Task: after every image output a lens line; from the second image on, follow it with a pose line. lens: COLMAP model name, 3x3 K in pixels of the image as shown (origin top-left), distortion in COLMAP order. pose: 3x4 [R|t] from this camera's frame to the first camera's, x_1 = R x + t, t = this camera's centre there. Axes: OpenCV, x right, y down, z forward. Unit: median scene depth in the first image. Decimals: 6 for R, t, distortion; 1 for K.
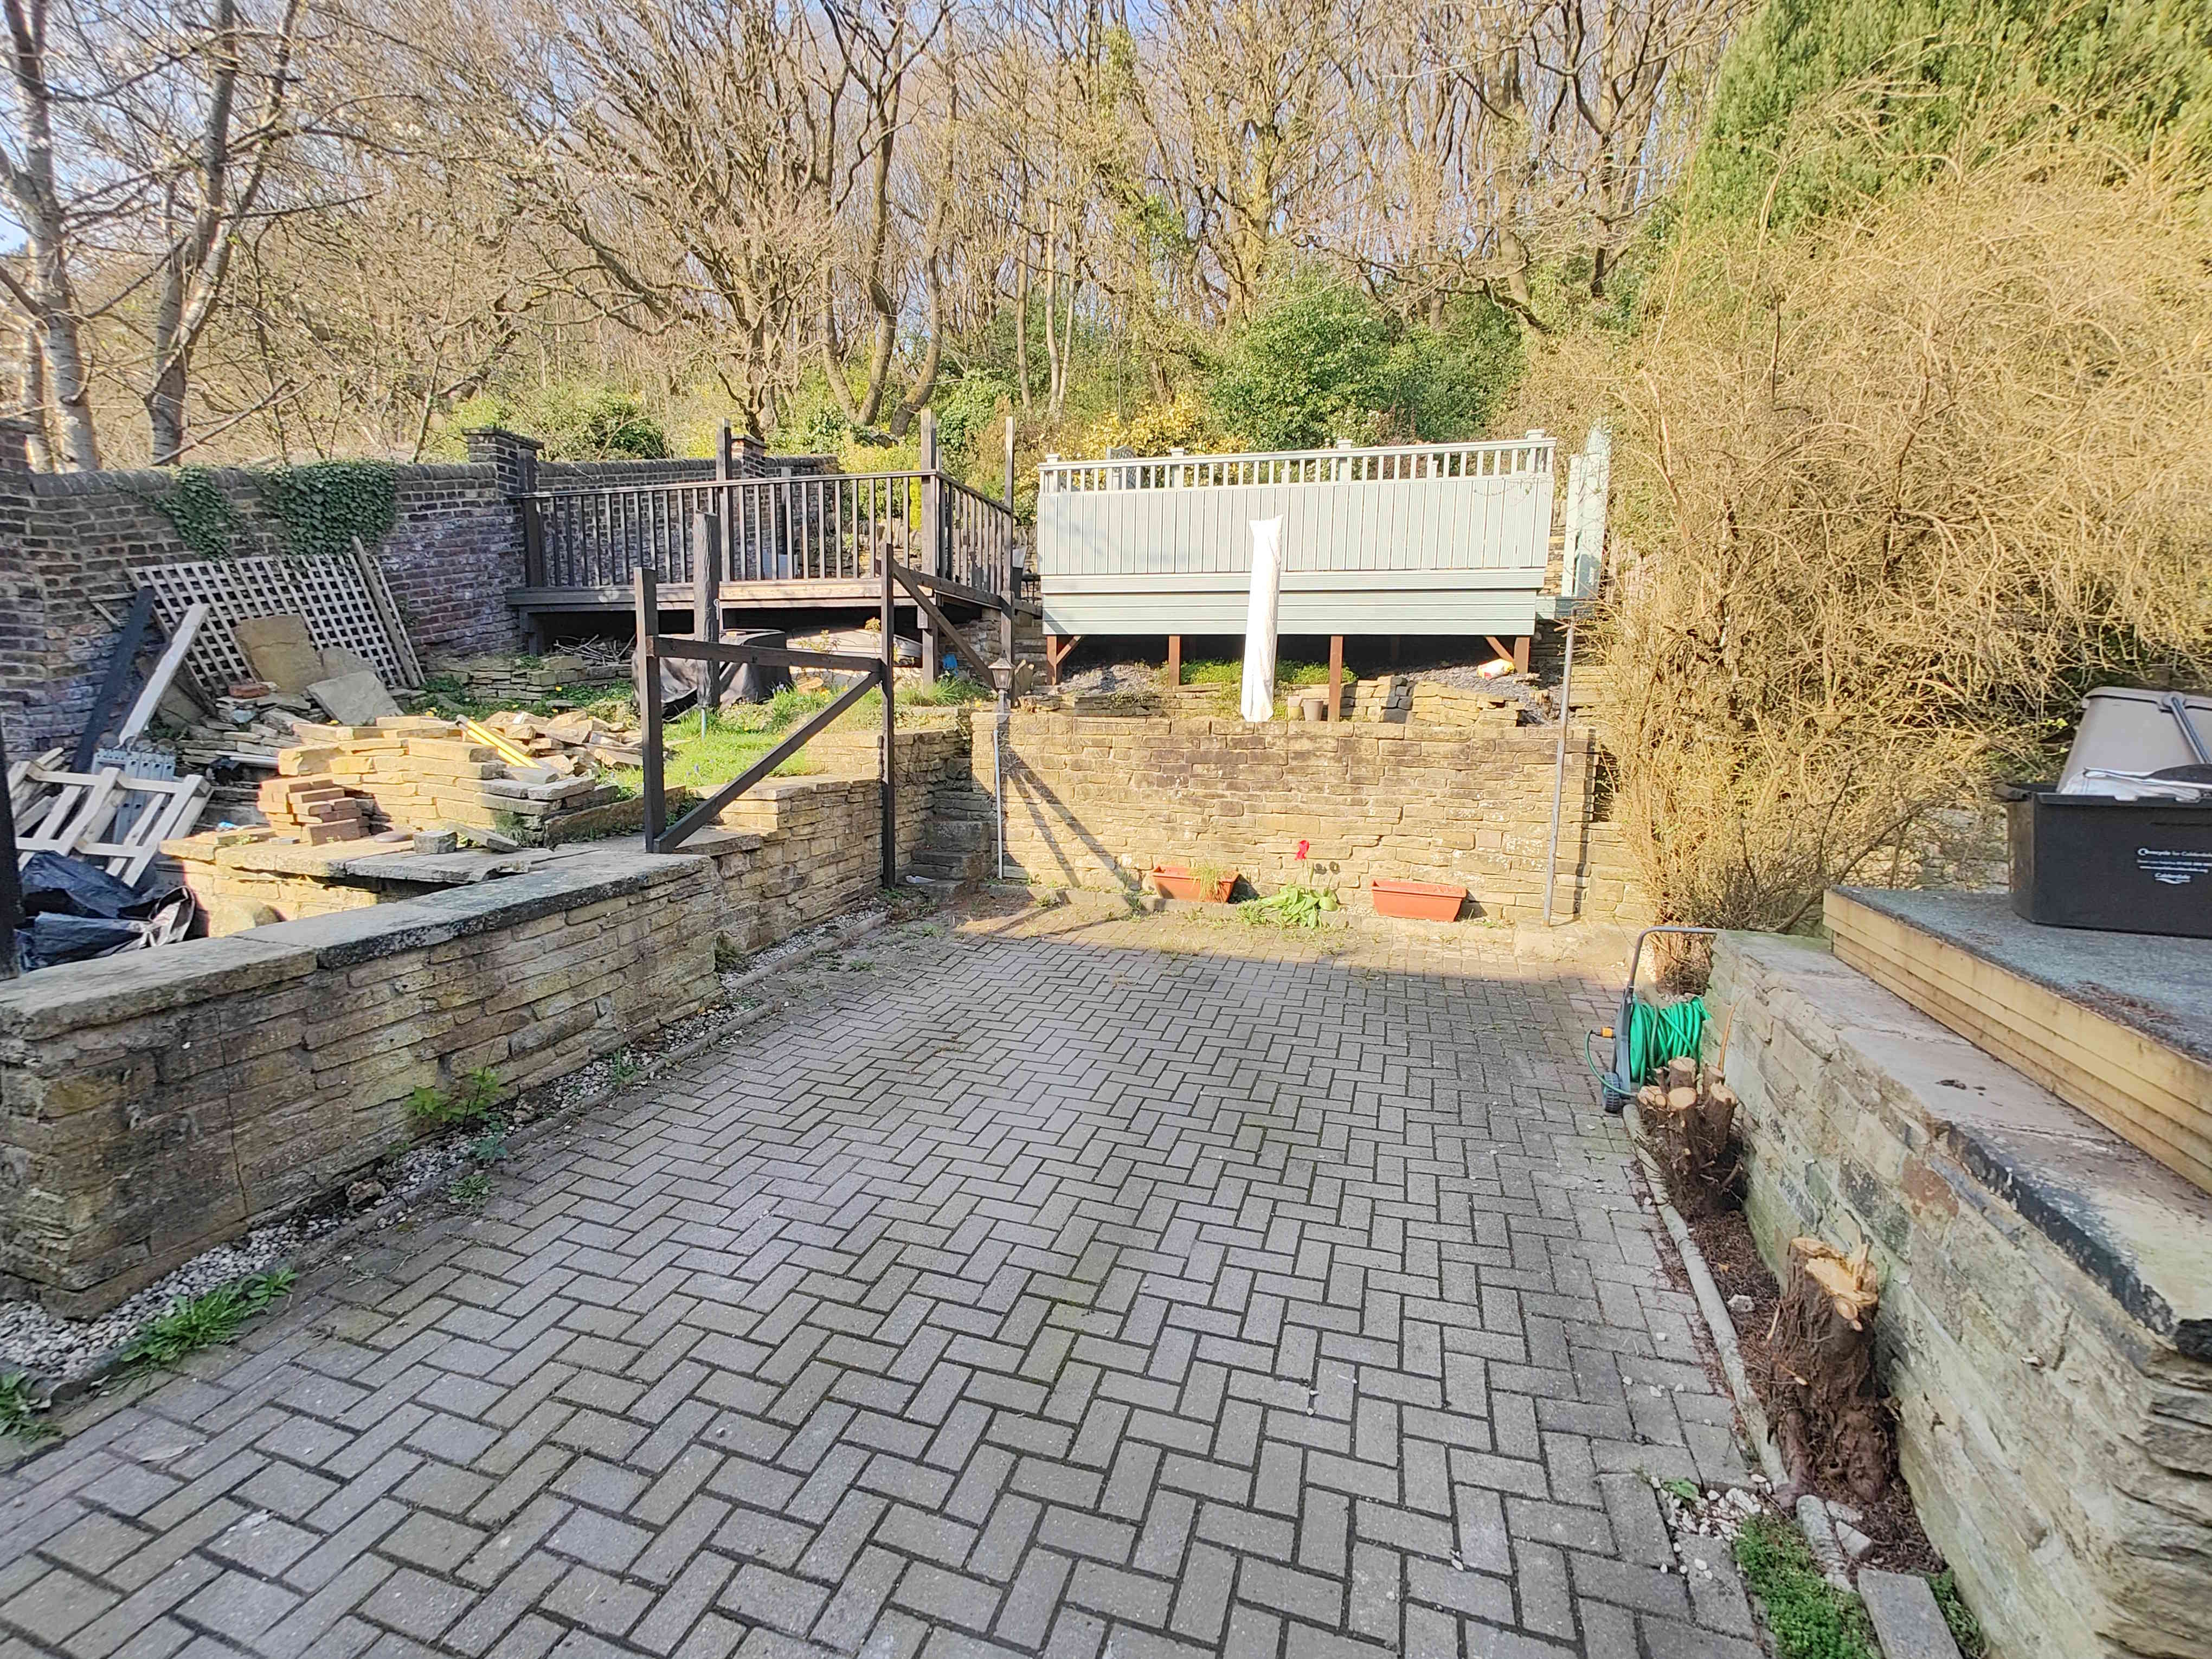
lens RADIAL K [[970.2, 0, 1099.8], [0, 970.2, 830.1], [0, 0, 1]] dist [0.006584, -0.000423]
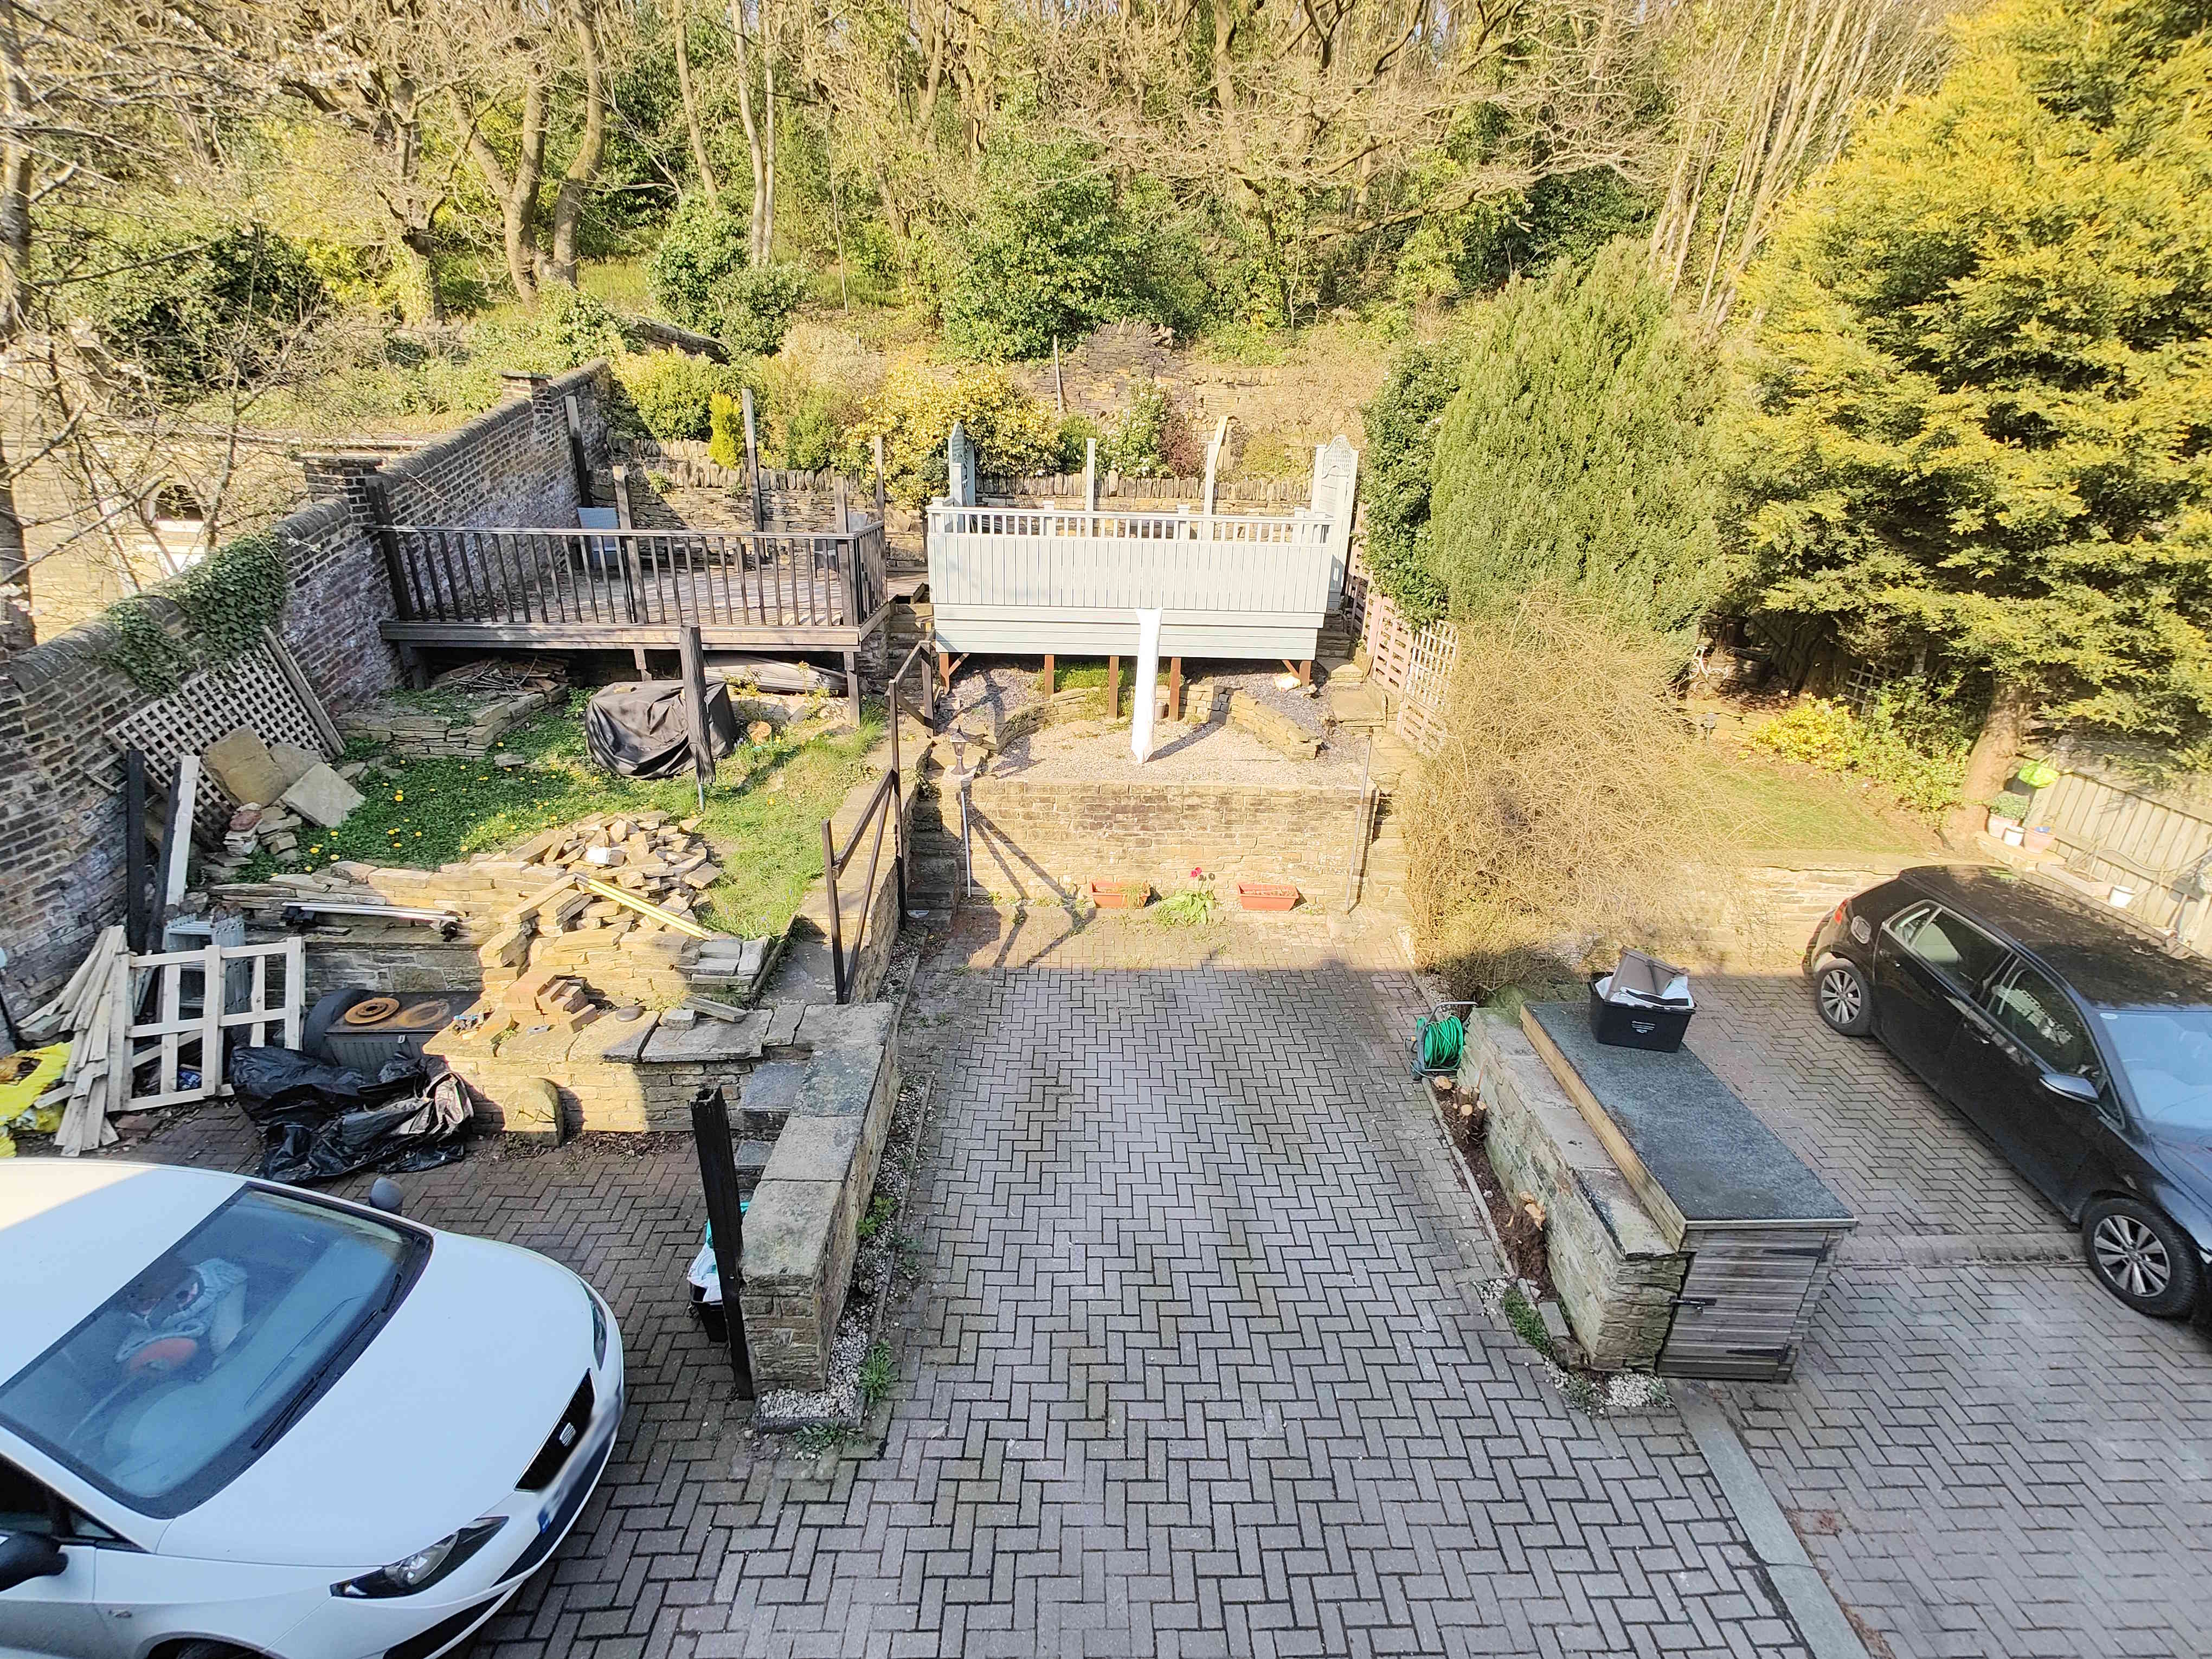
lens RADIAL K [[970.2, 0, 1102.8], [0, 970.2, 827.7], [0, 0, 1]] dist [0.006584, -0.000423]
pose [[0.946674, -0.109255, 0.303103, -0.326689], [0.029458, 0.966160, 0.256254, -0.383855], [-0.320843, -0.233661, 0.917858, -0.262278]]
